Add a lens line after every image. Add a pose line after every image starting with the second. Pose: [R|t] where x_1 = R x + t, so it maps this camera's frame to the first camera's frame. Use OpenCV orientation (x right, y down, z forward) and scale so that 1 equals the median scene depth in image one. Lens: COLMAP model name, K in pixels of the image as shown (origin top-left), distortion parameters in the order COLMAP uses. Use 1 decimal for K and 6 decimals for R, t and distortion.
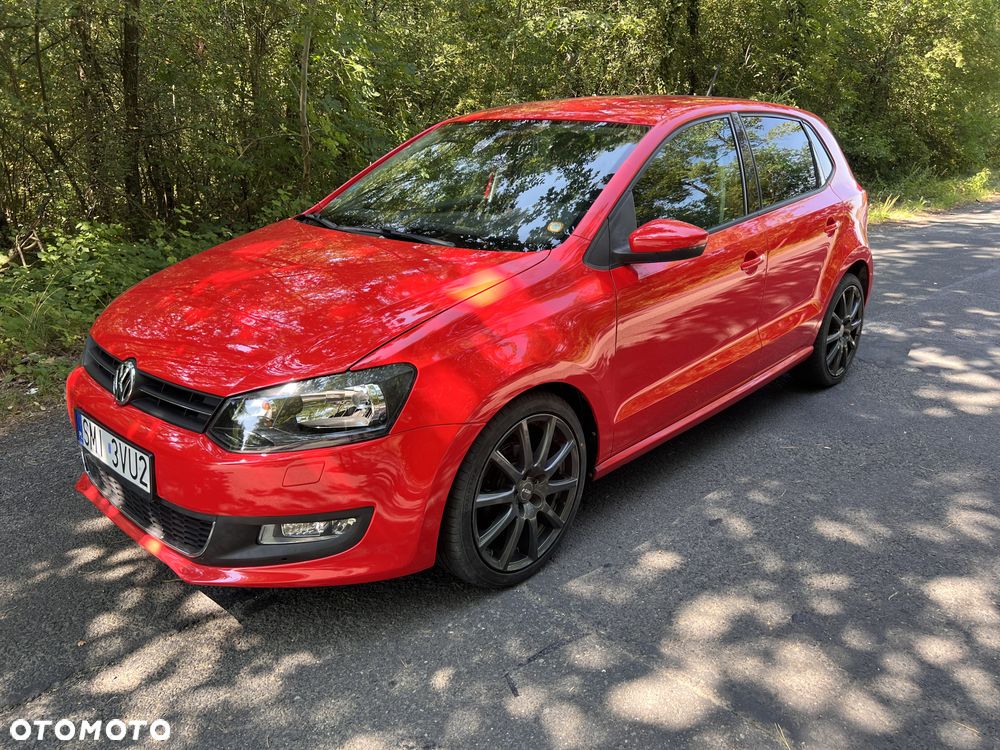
lens RADIAL K [[731.2, 0, 500.0], [0, 731.2, 375.0], [0, 0, 1]] dist [0.019890, -0.006812]
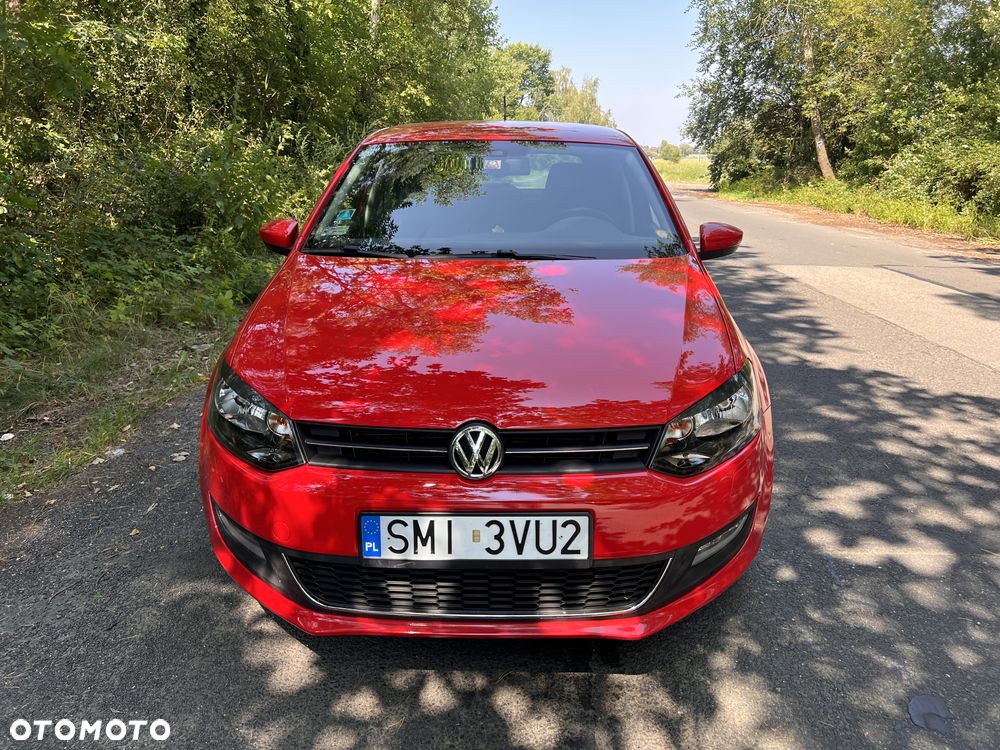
lens RADIAL K [[763.1, 0, 500.0], [0, 763.1, 375.0], [0, 0, 1]] dist [0.031410, -0.032890]
pose [[0.740078, -0.175350, 0.649259, -0.949711], [0.203893, 0.978475, 0.031850, -0.088698], [-0.640869, 0.108808, 0.759900, 0.298175]]
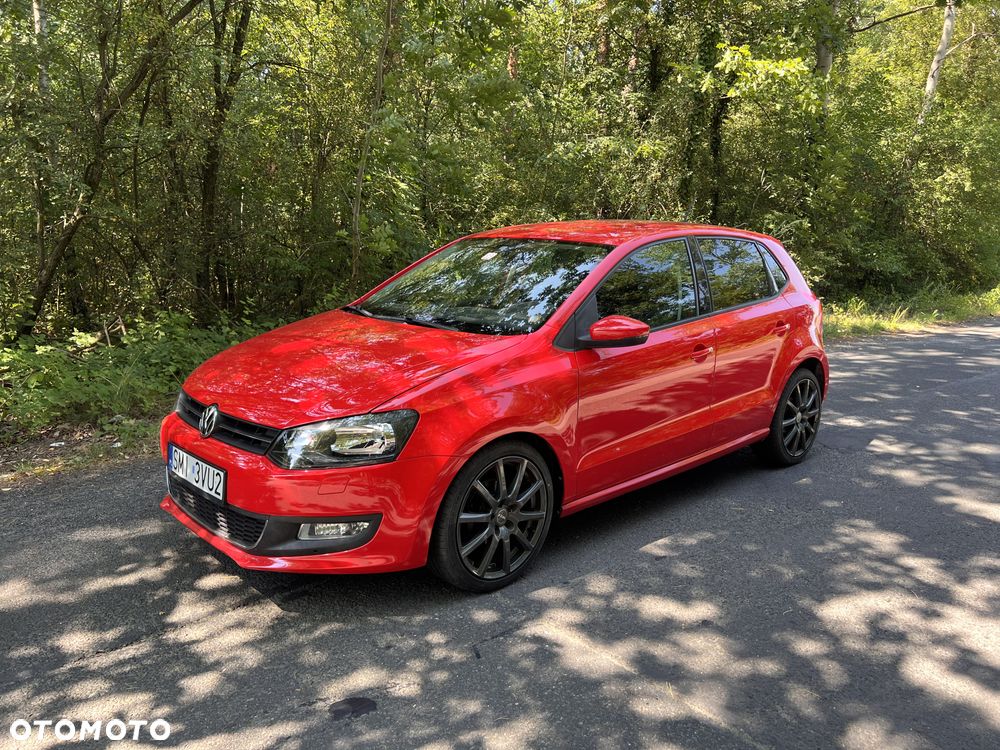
lens RADIAL K [[730.4, 0, 503.5], [0, 730.4, 388.0], [0, 0, 1]] dist [0.032455, -0.028988]
pose [[0.998254, 0.031715, -0.049827, 0.093324], [-0.037380, 0.992404, -0.117203, 0.081067], [0.045731, 0.118861, 0.991857, -0.305948]]
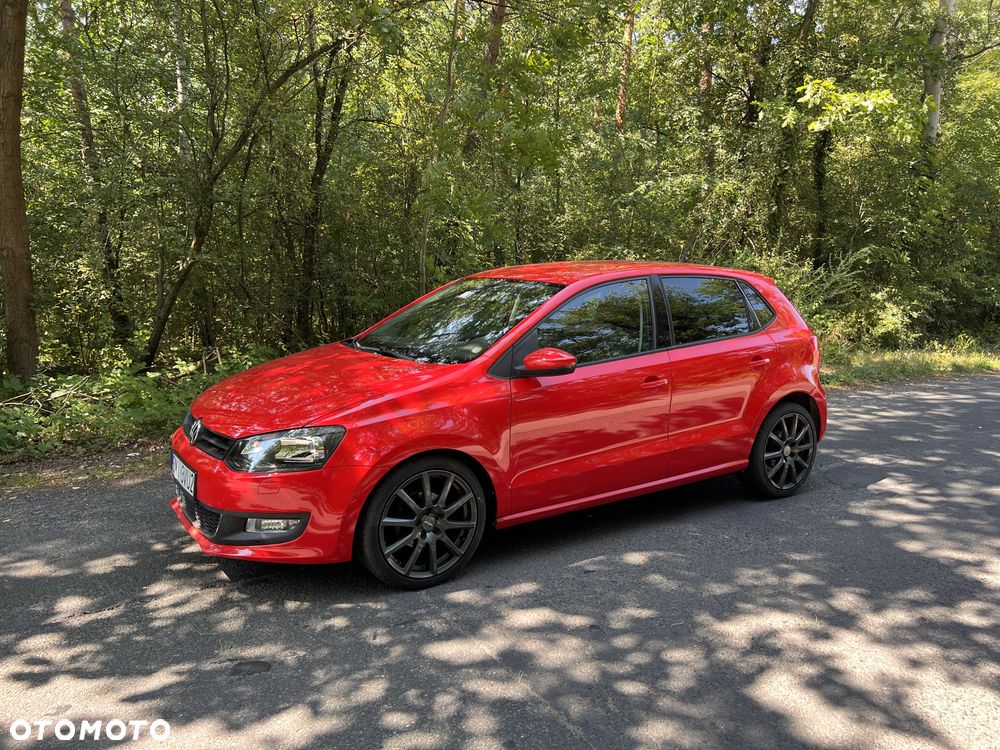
lens RADIAL K [[737.7, 0, 514.0], [0, 737.7, 393.1], [0, 0, 1]] dist [0.009876, -0.000296]
pose [[0.974751, 0.047245, -0.218238, 0.498509], [-0.081034, 0.985575, -0.148577, 0.103149], [0.208071, 0.162511, 0.964519, -0.427006]]
